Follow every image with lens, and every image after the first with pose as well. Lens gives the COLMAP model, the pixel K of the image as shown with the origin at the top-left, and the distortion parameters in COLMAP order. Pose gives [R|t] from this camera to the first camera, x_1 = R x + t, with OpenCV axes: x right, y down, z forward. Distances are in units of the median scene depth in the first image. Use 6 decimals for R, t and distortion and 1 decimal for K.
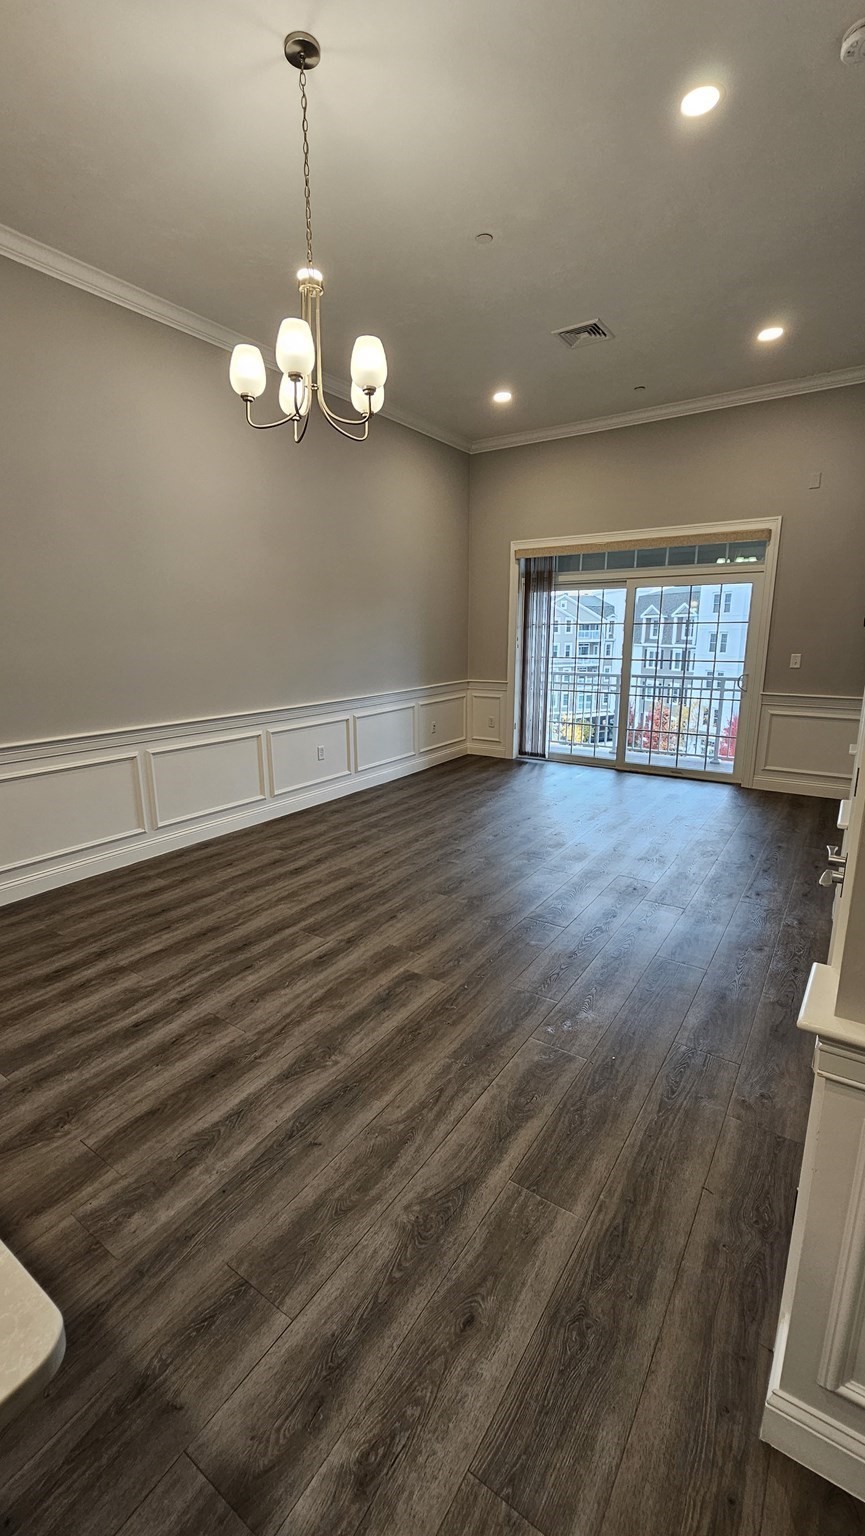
lens RADIAL K [[626.0, 0, 417.4], [0, 626.0, 767.9], [0, 0, 1]] dist [-0.001427, -0.001239]
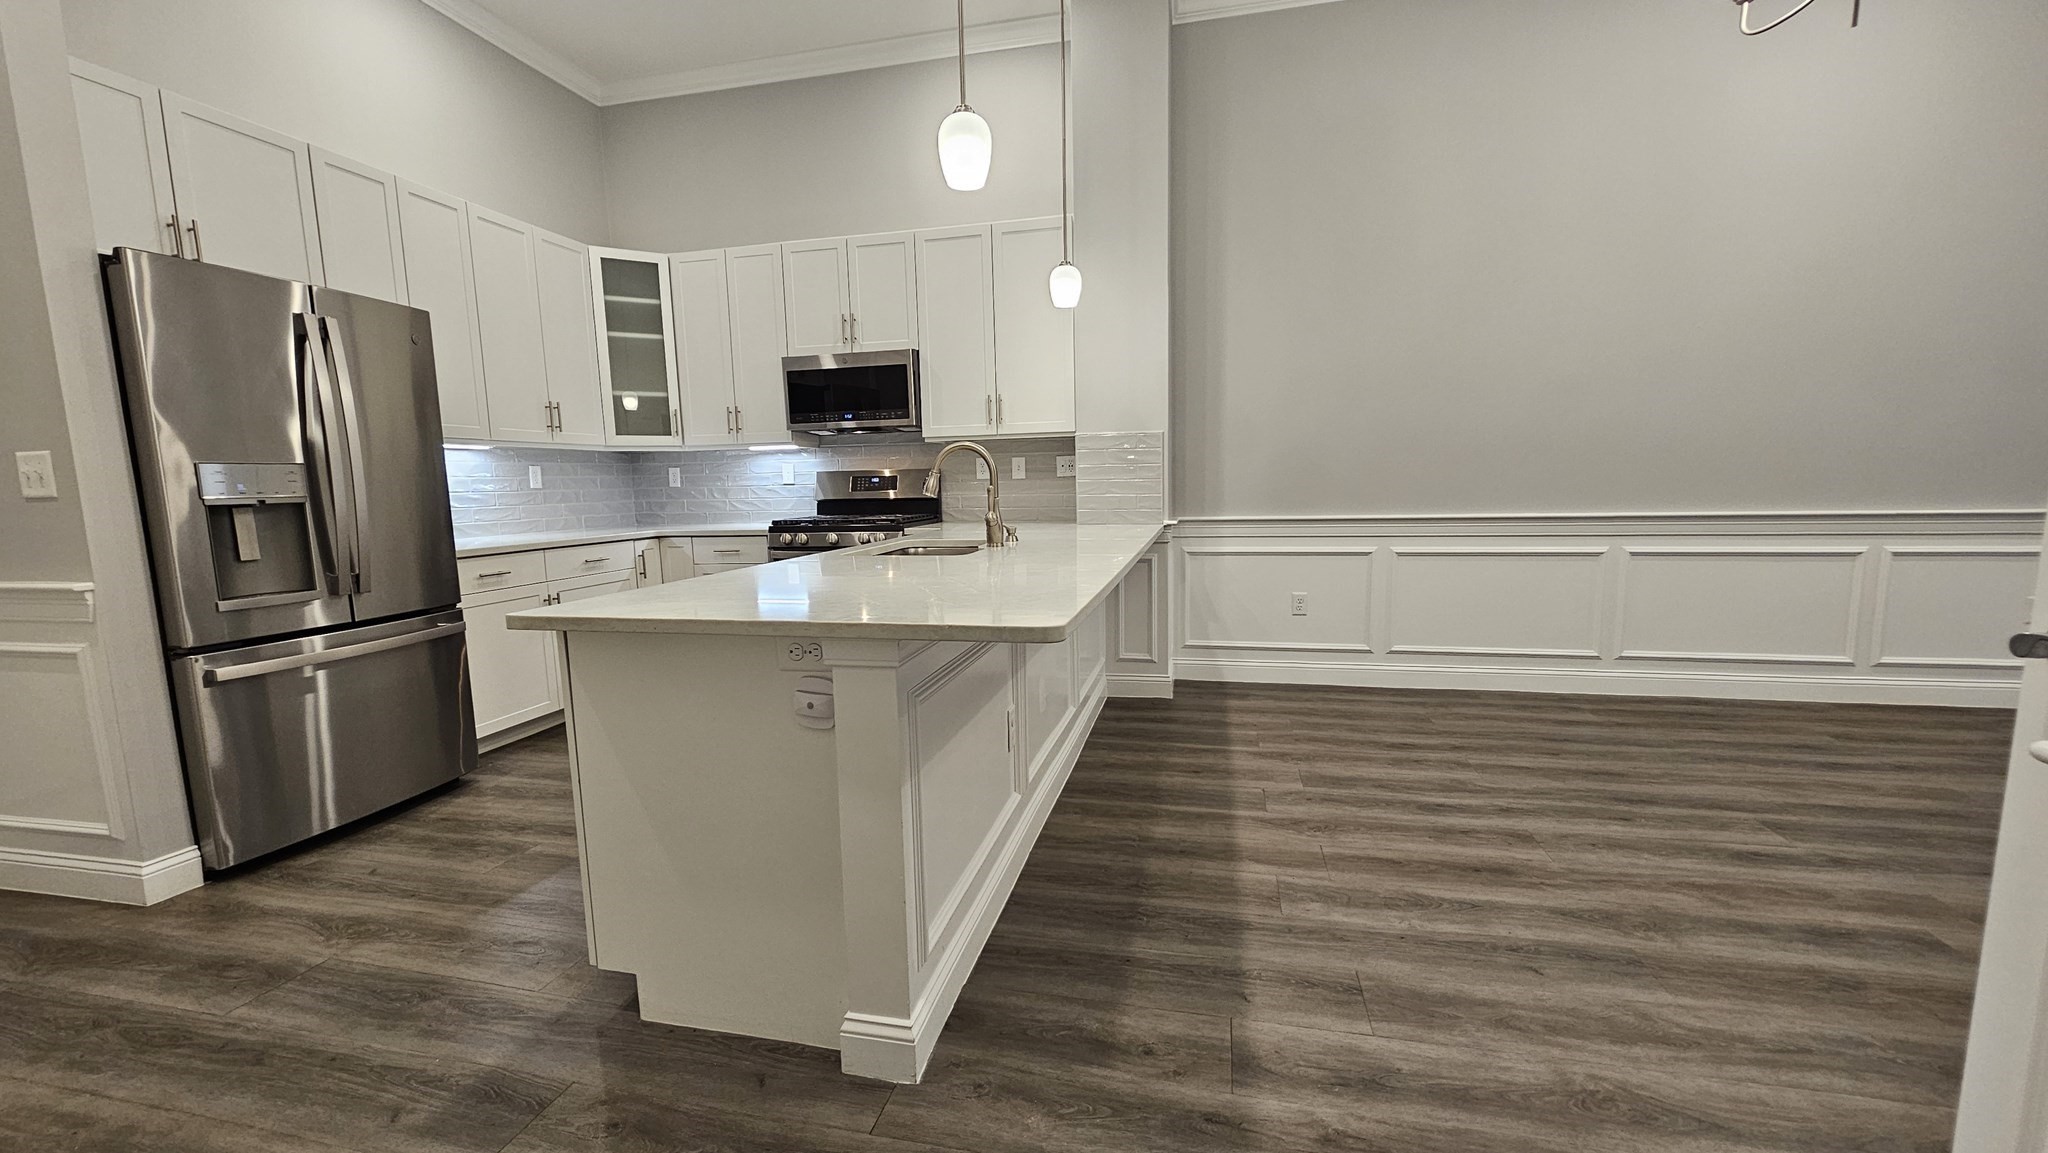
lens RADIAL K [[834.7, 0, 1020.9], [0, 834.7, 597.3], [0, 0, 1]] dist [-0.001427, -0.001239]
pose [[0.365591, 0.124794, -0.922372, 0.301707], [-0.178009, 0.982054, 0.062314, 0.132993], [0.913595, 0.141409, 0.381244, -0.004015]]
